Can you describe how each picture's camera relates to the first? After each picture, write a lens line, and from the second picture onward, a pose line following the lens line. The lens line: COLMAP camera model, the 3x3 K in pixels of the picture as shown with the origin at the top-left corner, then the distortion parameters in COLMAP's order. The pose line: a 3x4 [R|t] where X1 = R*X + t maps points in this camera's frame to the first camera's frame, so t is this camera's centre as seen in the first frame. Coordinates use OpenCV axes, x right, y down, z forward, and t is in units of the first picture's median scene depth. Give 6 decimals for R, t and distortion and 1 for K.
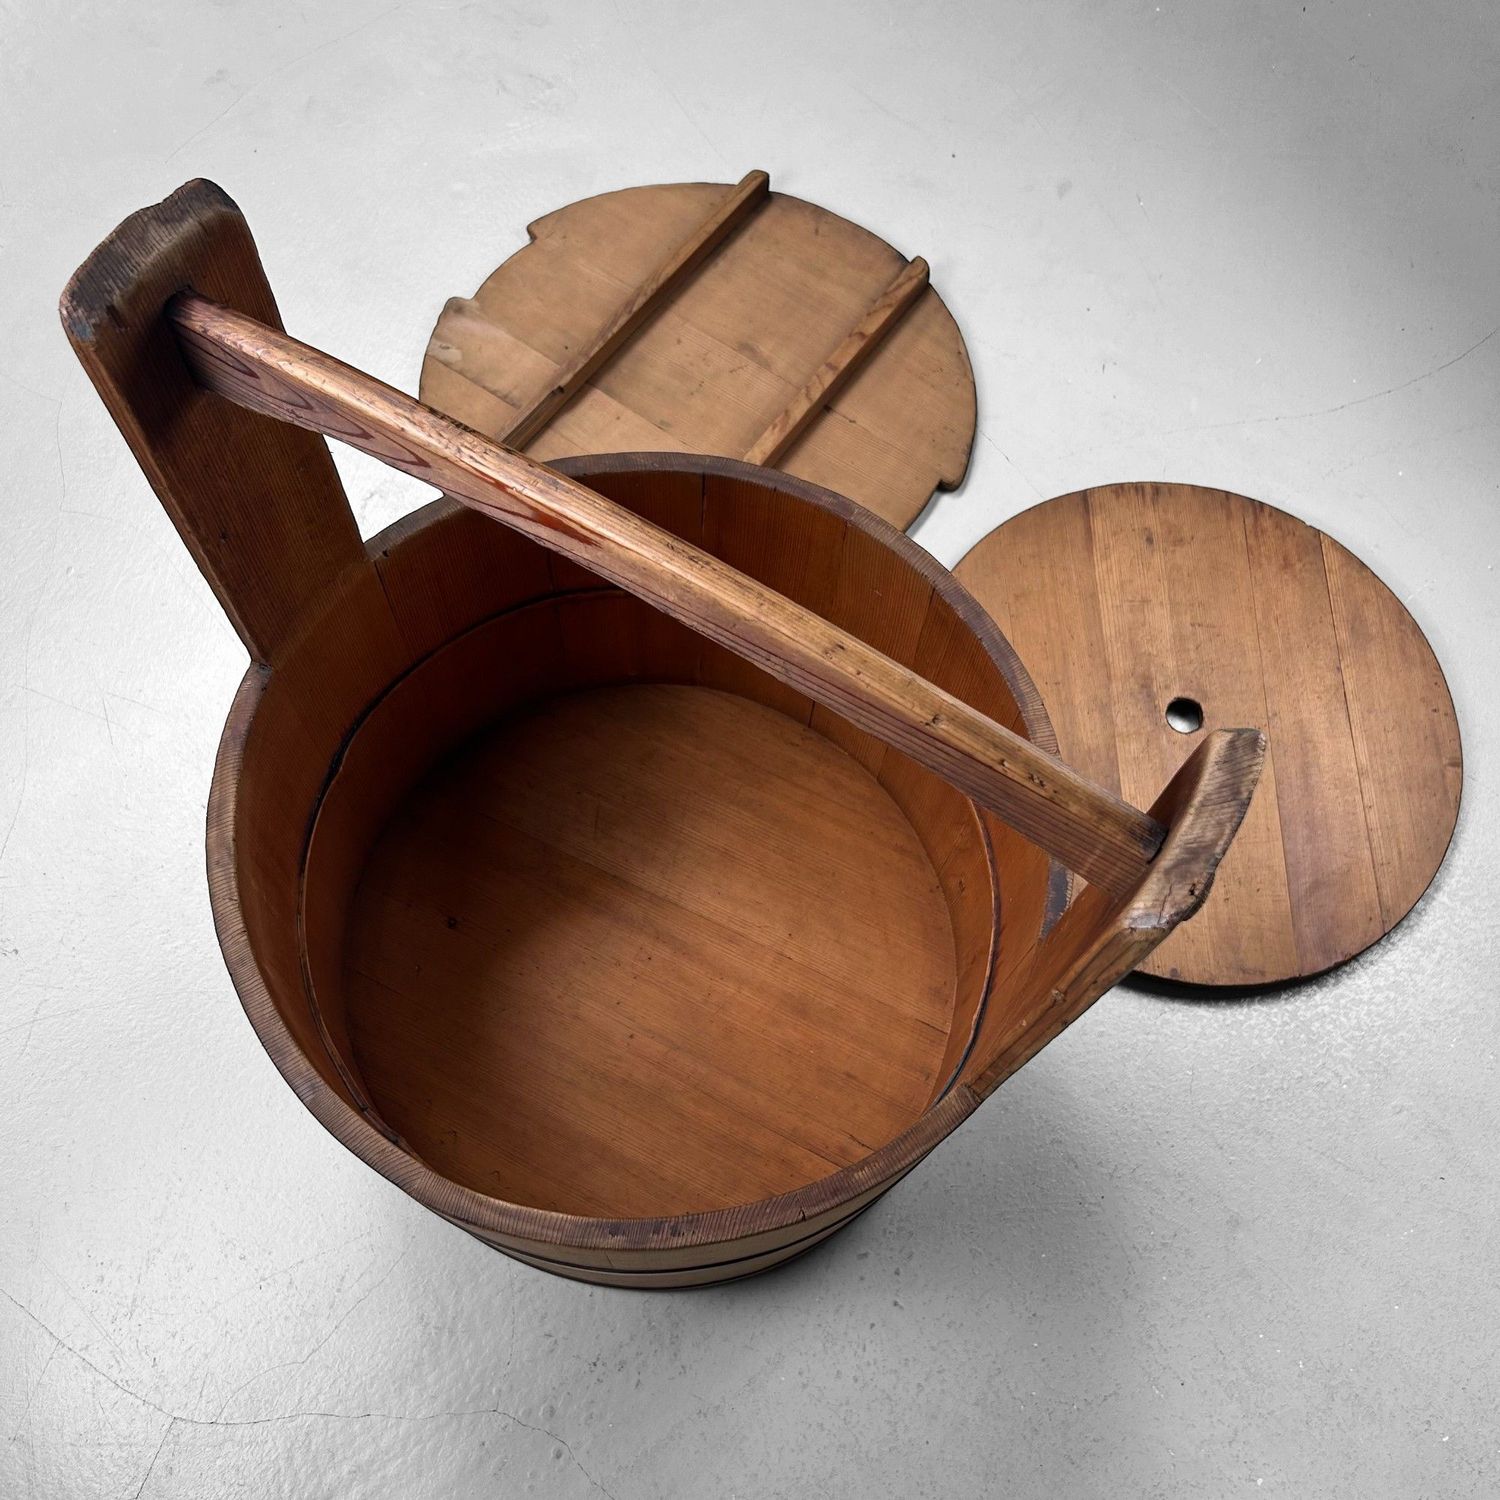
lens RADIAL K [[1504.7, 0, 753.0], [0, 1504.7, 756.3], [0, 0, 1]] dist [0.147985, -0.346292]
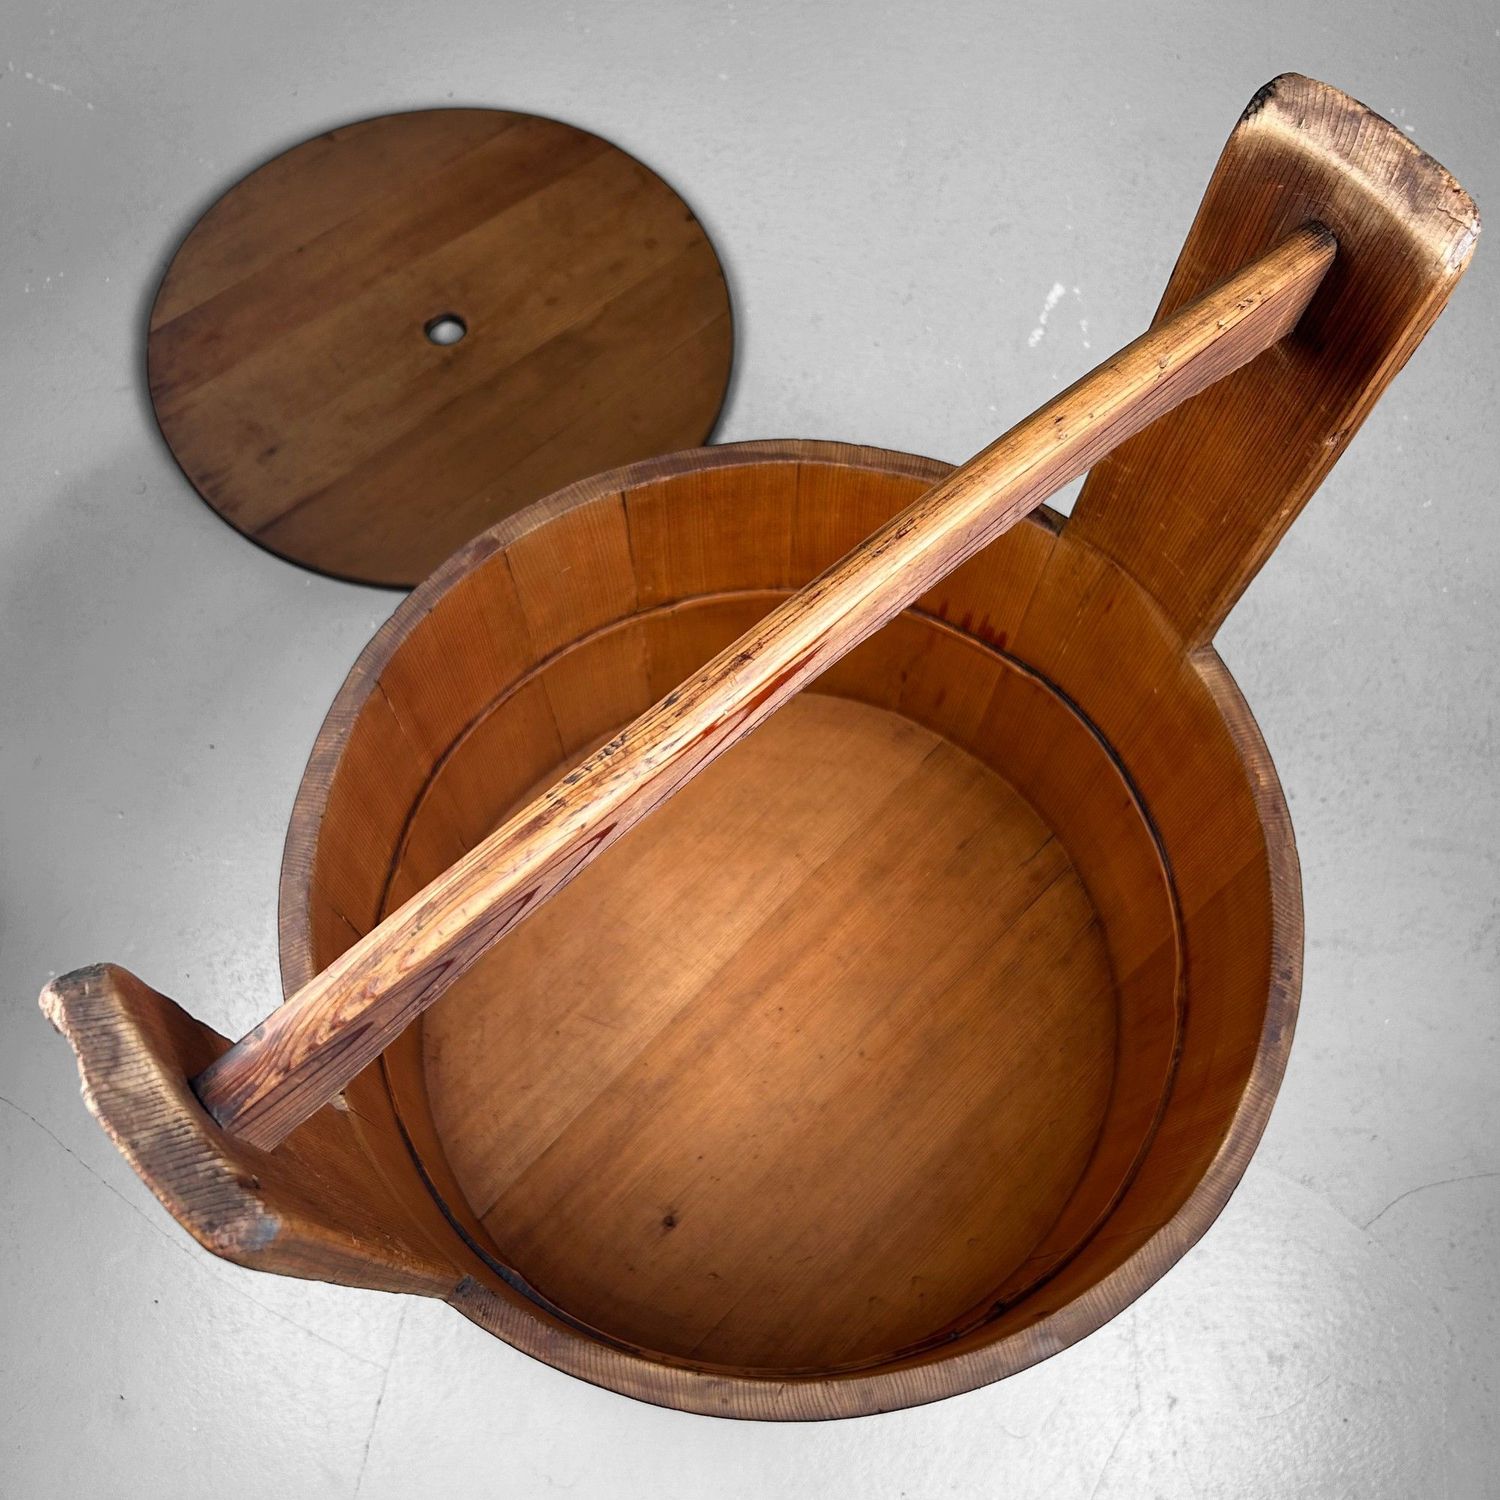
lens RADIAL K [[1531.0, 0, 749.8], [0, 1531.0, 757.0], [0, 0, 1]] dist [0.096479, -0.191407]
pose [[0.306011, -0.895681, 0.322666, -0.240190], [0.861478, 0.404780, 0.306608, -0.223708], [-0.405232, 0.184144, 0.895476, 0.187850]]
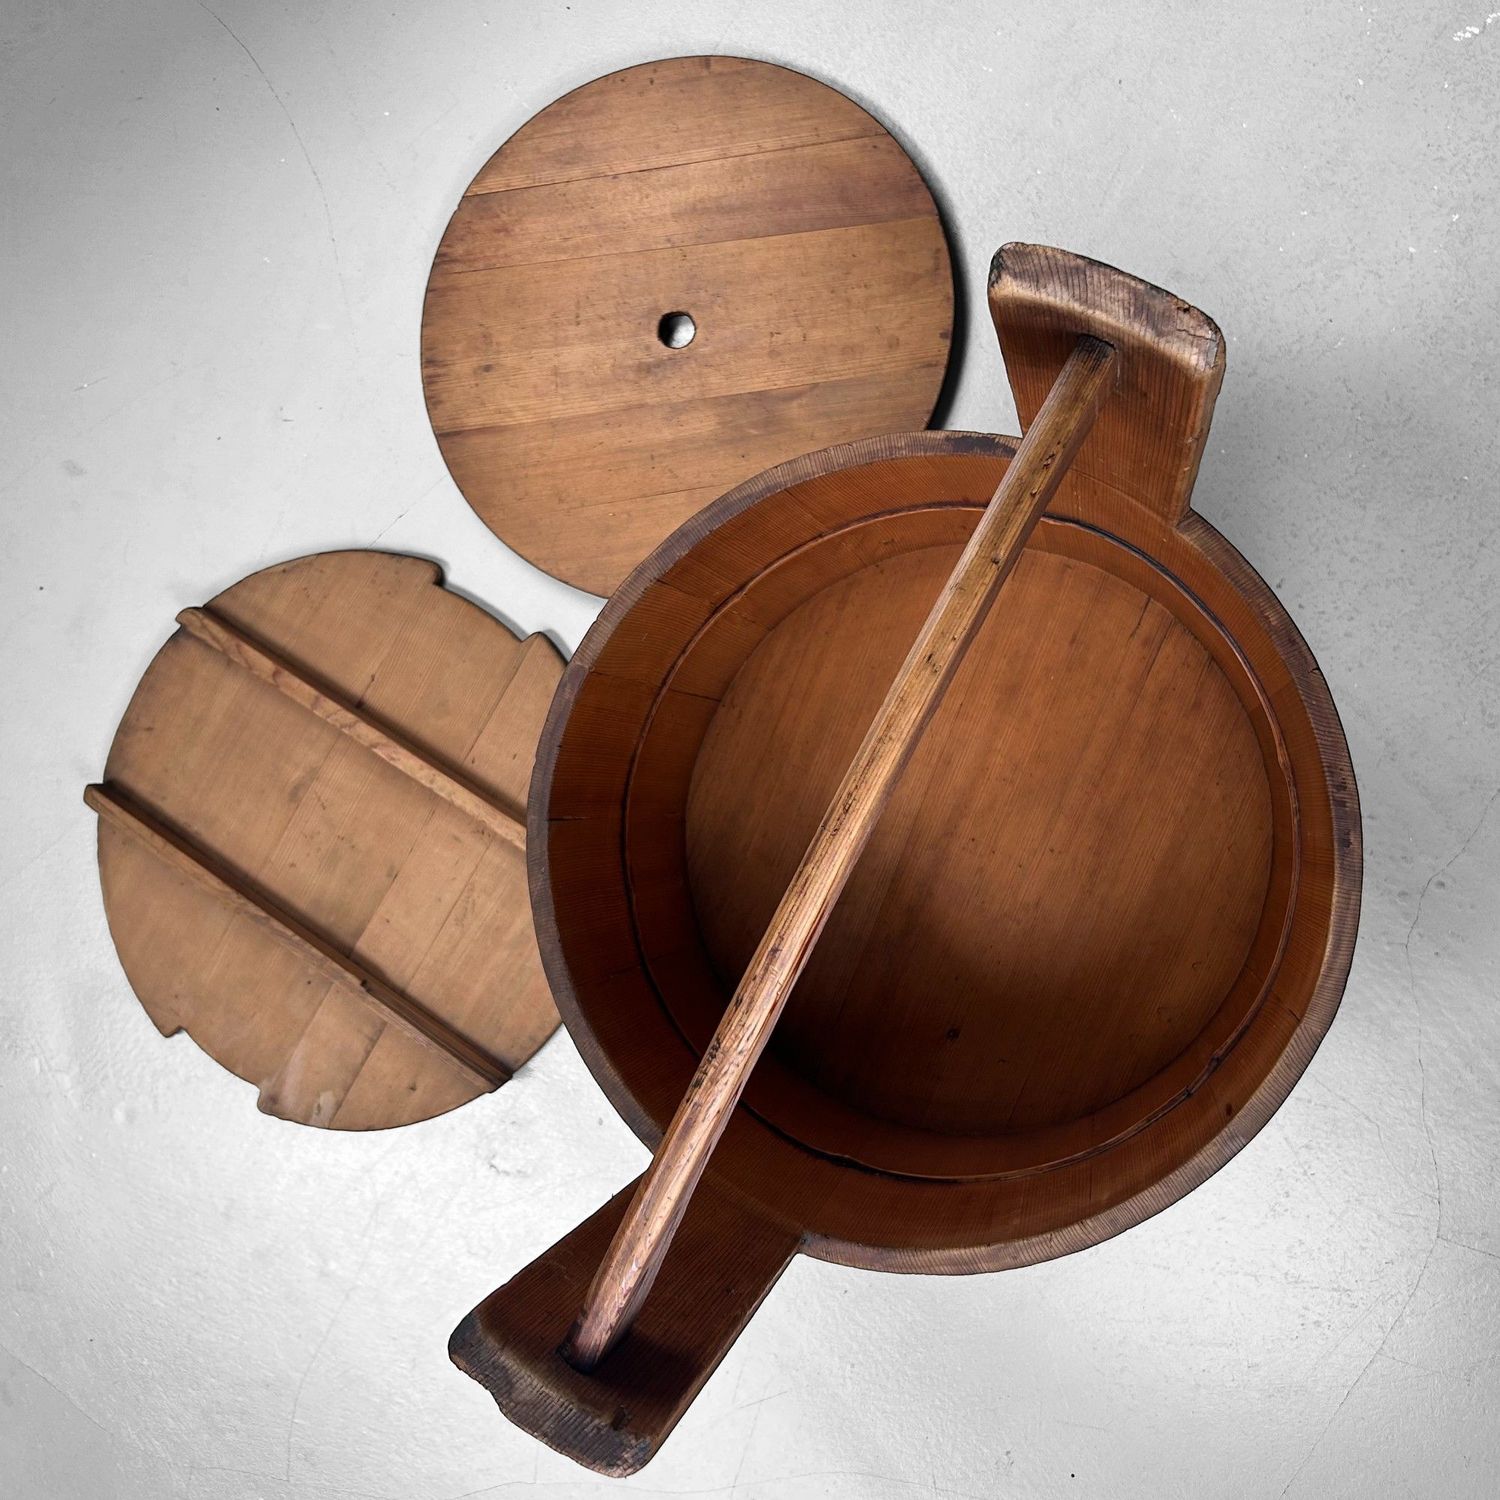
lens RADIAL K [[1506.0, 0, 751.4], [0, 1506.0, 744.5], [0, 0, 1]] dist [0.160648, -0.402675]
pose [[-0.069950, -0.997532, 0.006000, 0.001071], [0.979902, -0.067584, 0.187684, -0.213988], [-0.186815, 0.019008, 0.982211, 0.008934]]
